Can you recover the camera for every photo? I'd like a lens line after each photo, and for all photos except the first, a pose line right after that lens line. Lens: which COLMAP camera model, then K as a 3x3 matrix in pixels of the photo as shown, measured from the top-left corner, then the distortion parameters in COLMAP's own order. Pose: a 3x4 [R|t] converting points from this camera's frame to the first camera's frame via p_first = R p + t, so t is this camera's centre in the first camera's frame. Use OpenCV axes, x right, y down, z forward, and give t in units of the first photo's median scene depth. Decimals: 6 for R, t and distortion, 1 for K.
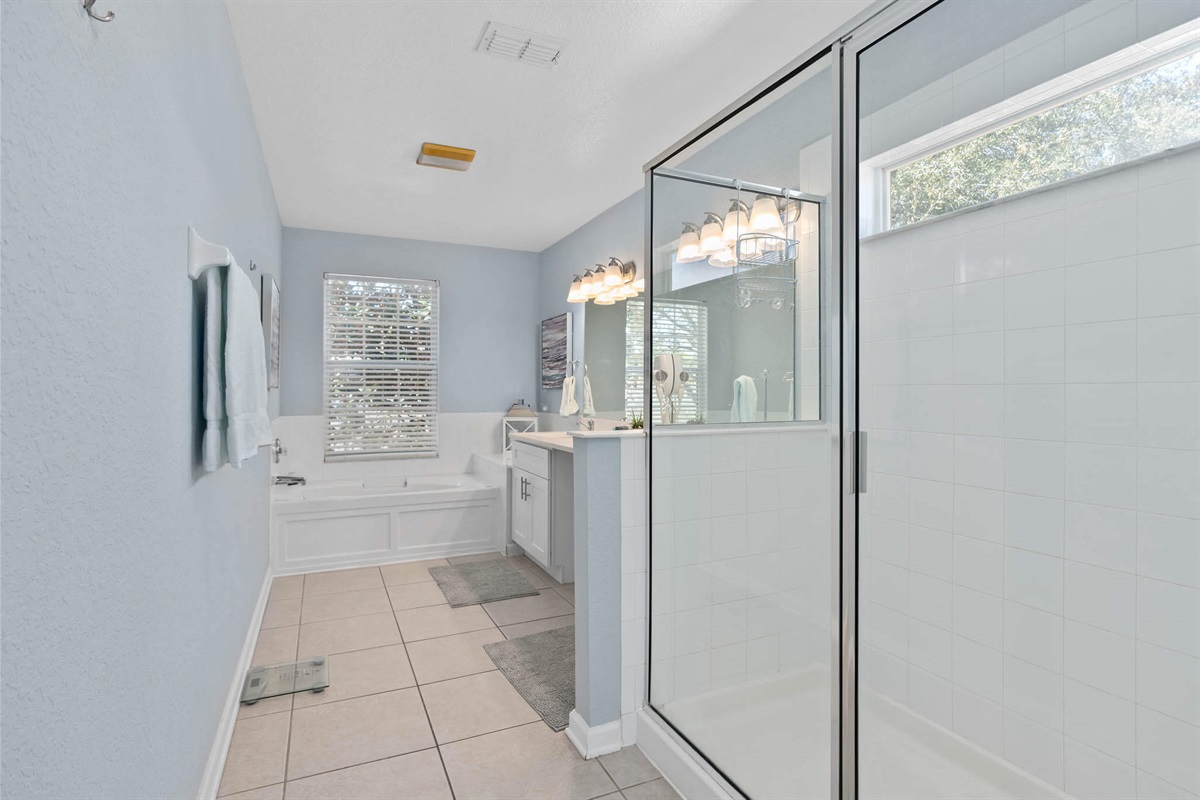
lens RADIAL K [[617.6, 0, 597.8], [0, 617.6, 392.0], [0, 0, 1]] dist [0.006704, 0.001121]
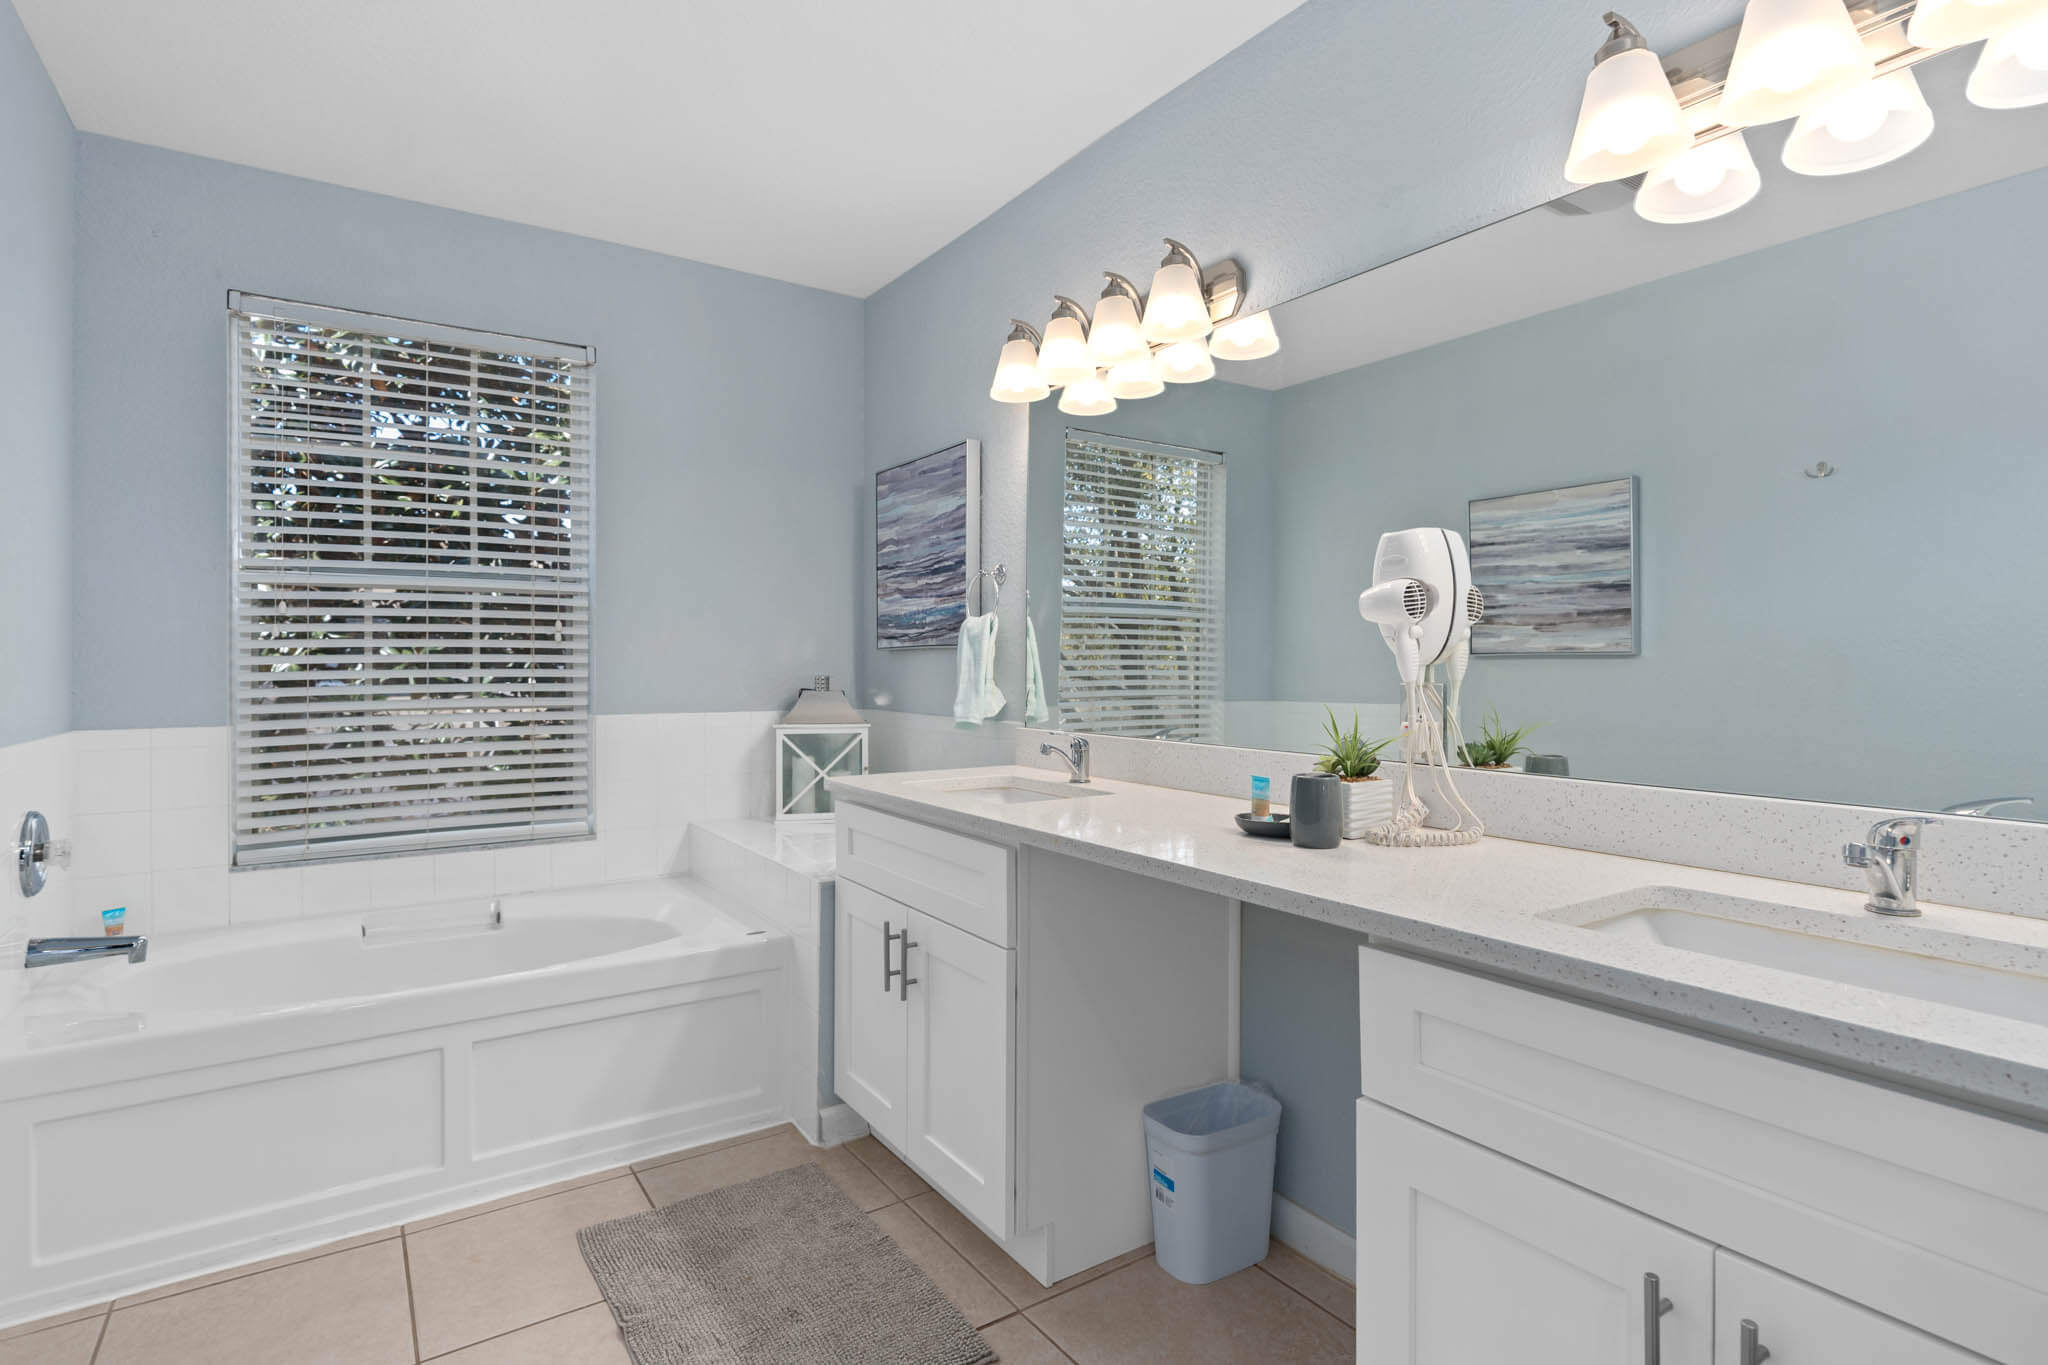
lens RADIAL K [[1054.0, 0, 1025.5], [0, 1054.0, 667.4], [0, 0, 1]] dist [0.006704, 0.001121]
pose [[0.986678, -0.001523, 0.162677, -0.119942], [0.000661, 0.999985, 0.005358, 0.003085], [-0.162682, -0.005179, 0.986665, 0.385387]]
